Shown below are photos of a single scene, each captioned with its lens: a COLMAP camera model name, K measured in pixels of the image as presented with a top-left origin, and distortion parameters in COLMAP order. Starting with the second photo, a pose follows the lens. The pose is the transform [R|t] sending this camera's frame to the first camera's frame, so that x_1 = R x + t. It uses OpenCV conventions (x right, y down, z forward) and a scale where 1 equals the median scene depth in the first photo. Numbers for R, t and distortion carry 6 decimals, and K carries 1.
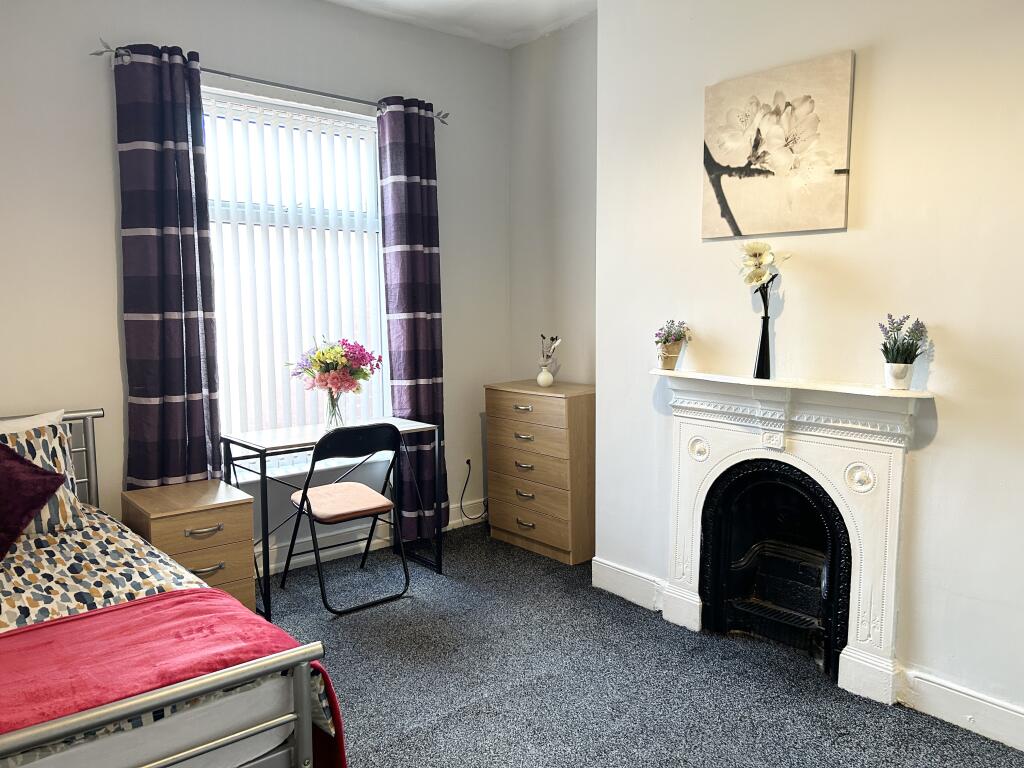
lens RADIAL K [[766.0, 0, 511.8], [0, 766.0, 380.1], [0, 0, 1]] dist [-0.002284, -0.004725]
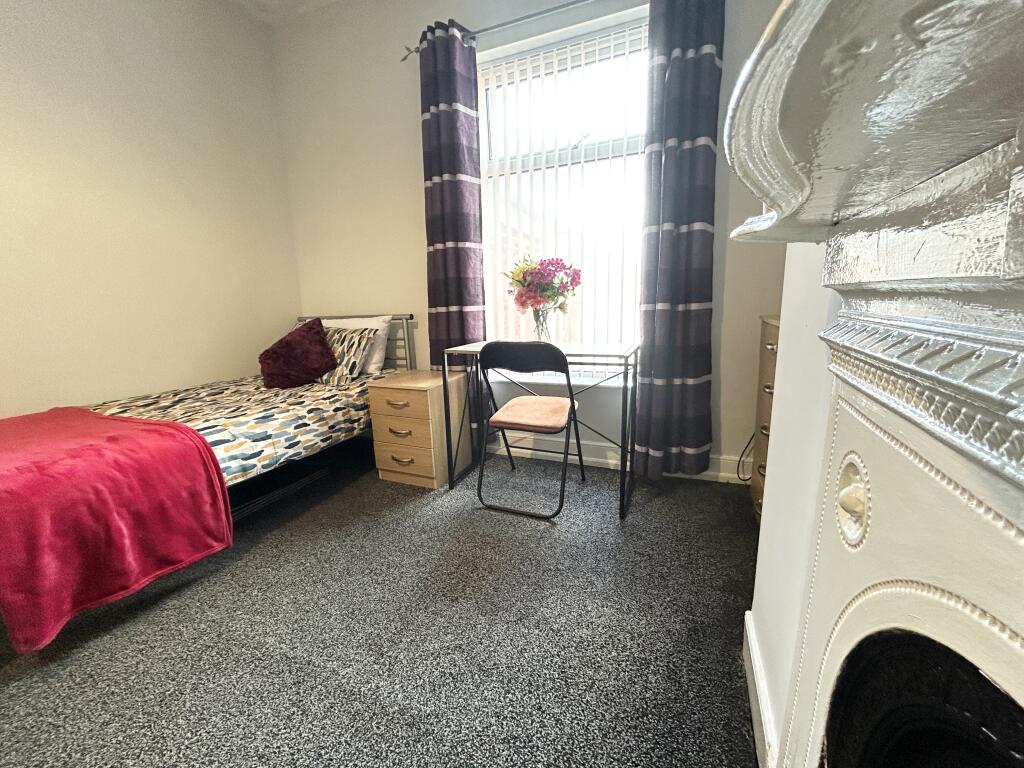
lens RADIAL K [[414.6, 0, 515.6], [0, 414.6, 388.2], [0, 0, 1]] dist [-0.000637, 0.001098]
pose [[0.453106, 0.179860, -0.873124, 0.296955], [-0.067575, 0.983547, 0.167539, 0.032348], [0.888892, -0.016911, 0.457805, 0.784724]]
